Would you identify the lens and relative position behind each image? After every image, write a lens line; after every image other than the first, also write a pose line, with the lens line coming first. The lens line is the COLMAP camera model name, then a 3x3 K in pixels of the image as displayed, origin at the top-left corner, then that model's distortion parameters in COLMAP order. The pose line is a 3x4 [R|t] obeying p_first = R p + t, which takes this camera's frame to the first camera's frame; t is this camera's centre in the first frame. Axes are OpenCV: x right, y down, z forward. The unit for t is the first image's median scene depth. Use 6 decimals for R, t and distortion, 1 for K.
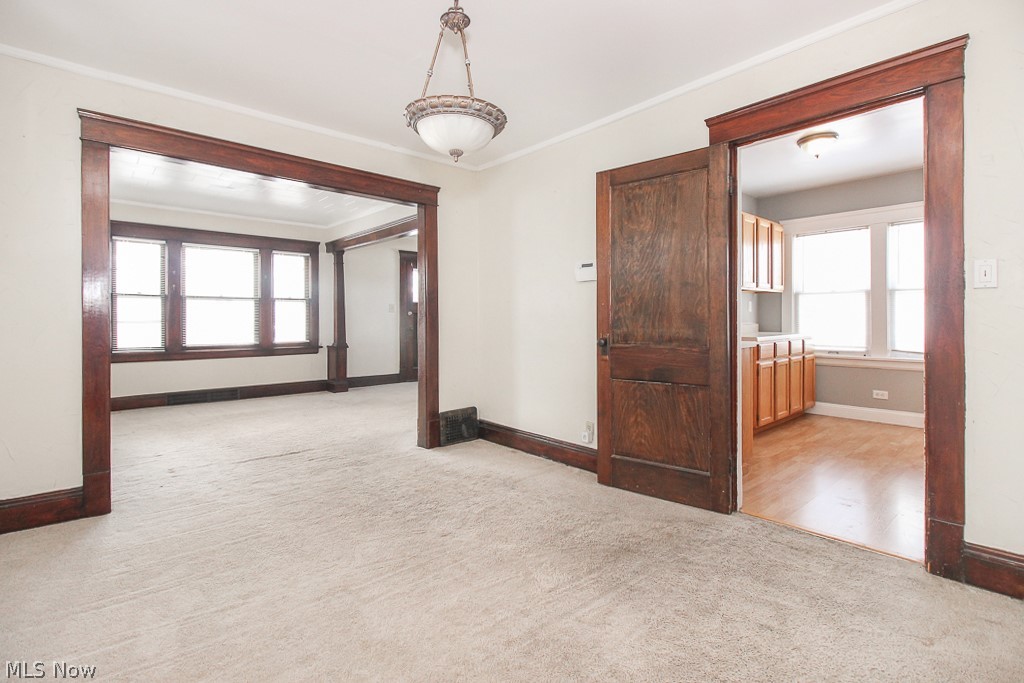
lens RADIAL K [[476.9, 0, 513.3], [0, 476.9, 320.0], [0, 0, 1]] dist [0.001377, -0.000691]
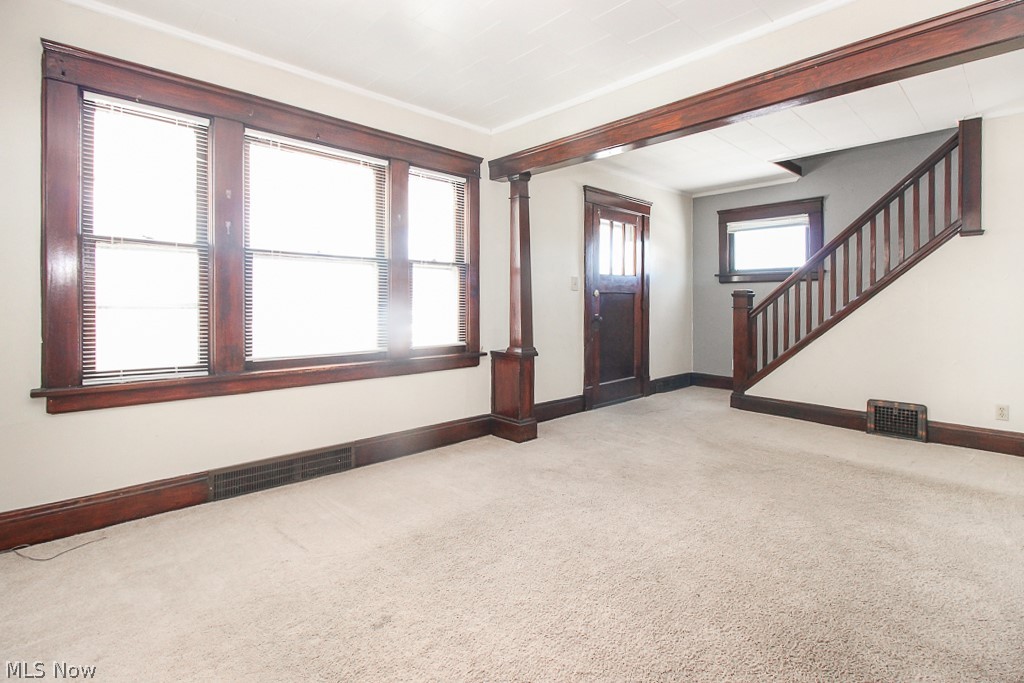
lens RADIAL K [[484.8, 0, 512.3], [0, 484.8, 306.8], [0, 0, 1]] dist [0.009943, -0.000419]
pose [[0.999853, 0.002087, 0.017018, -0.445963], [-0.002122, 0.999996, 0.002043, 0.002730], [-0.017014, -0.002079, 0.999853, 0.534816]]
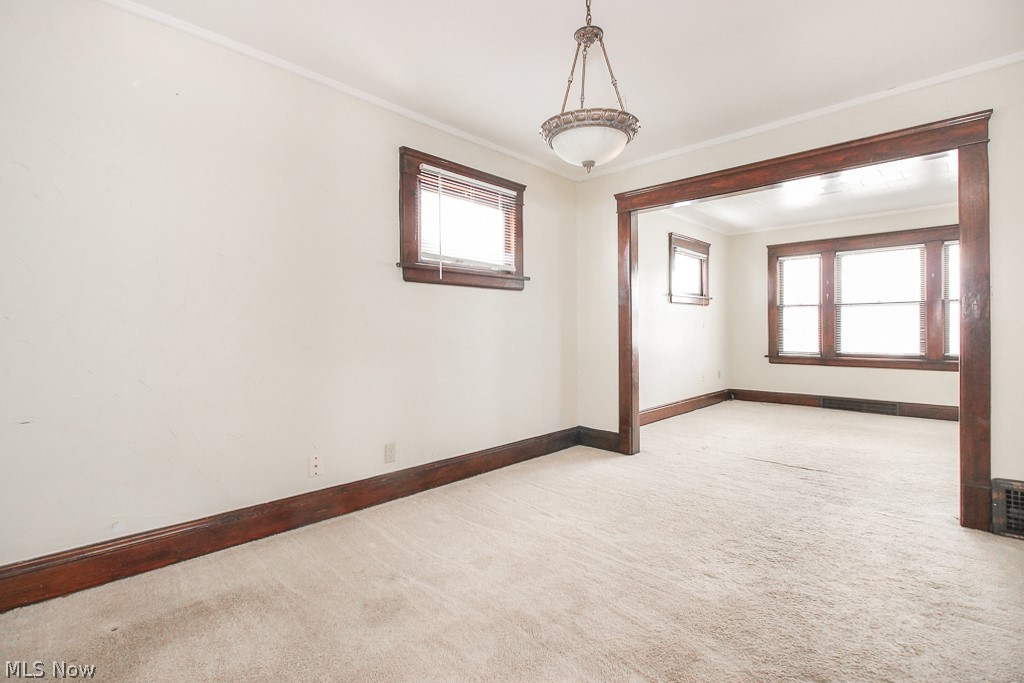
lens RADIAL K [[471.1, 0, 516.9], [0, 471.1, 331.9], [0, 0, 1]] dist [0.017949, -0.015184]
pose [[0.079270, 0.006517, -0.996832, 0.266437], [0.003180, 0.999972, 0.006790, 0.000774], [0.996848, -0.003708, 0.079247, 0.227851]]
